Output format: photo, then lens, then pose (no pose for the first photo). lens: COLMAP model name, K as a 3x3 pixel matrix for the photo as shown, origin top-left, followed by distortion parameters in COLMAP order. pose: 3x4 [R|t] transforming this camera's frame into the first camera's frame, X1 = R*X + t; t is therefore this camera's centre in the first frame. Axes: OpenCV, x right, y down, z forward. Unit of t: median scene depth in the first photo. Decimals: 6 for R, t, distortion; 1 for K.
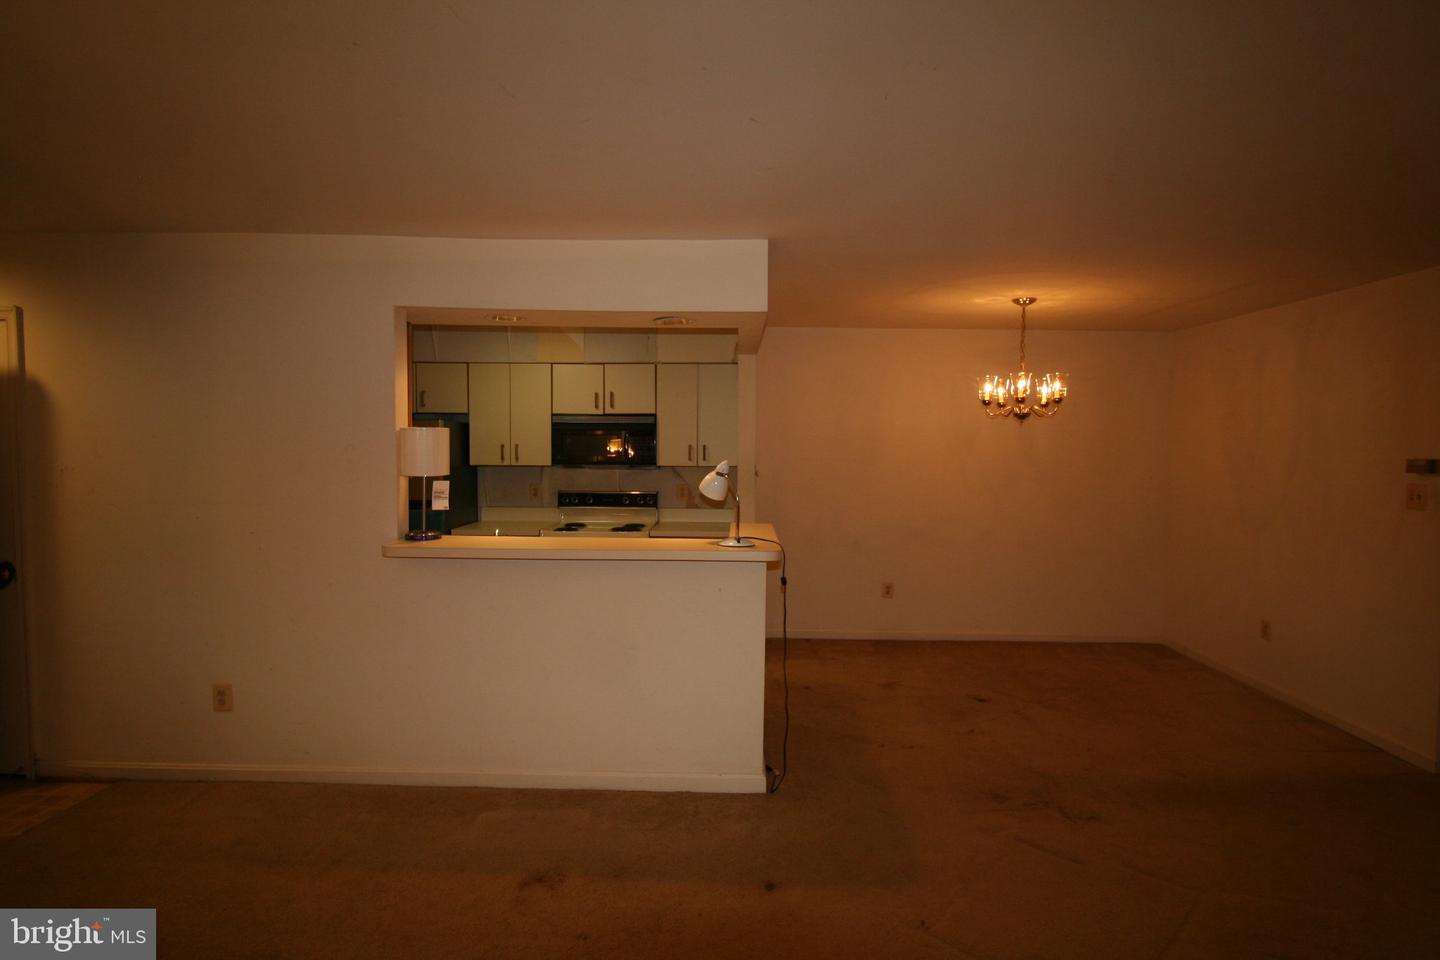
lens RADIAL K [[741.7, 0, 720.0], [0, 741.7, 480.0], [0, 0, 1]] dist [0.000612, 0.000234]
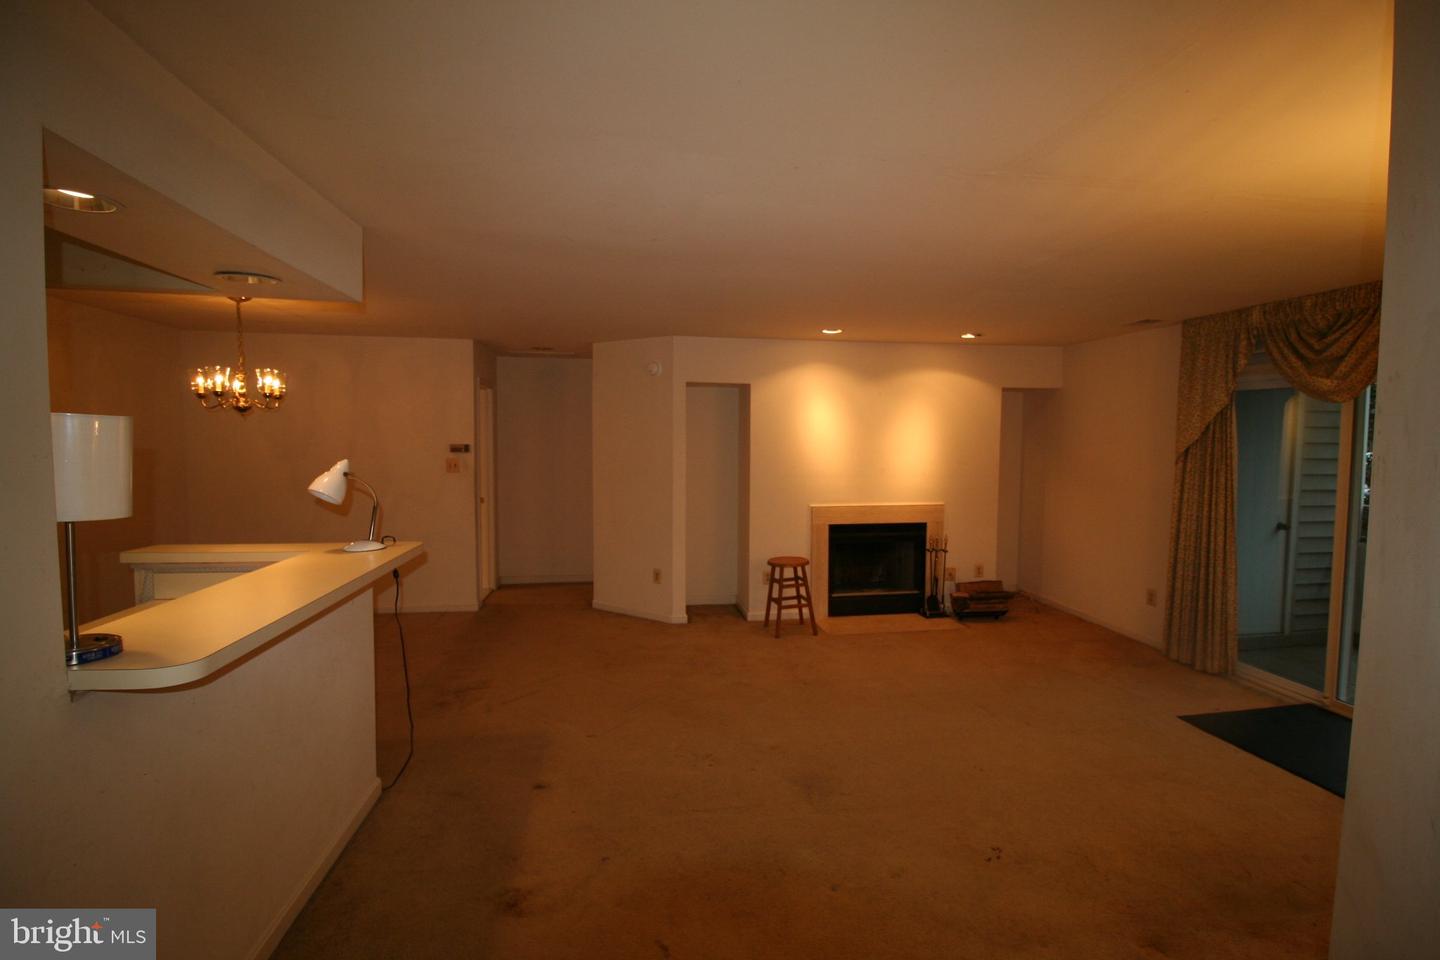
lens RADIAL K [[695.4, 0, 720.0], [0, 695.4, 480.0], [0, 0, 1]] dist [0.000901, 0.000067]
pose [[-0.151961, -0.067829, 0.986056, -0.549926], [0.041291, 0.996336, 0.074900, -0.027949], [-0.987524, 0.052097, -0.148603, 0.413287]]
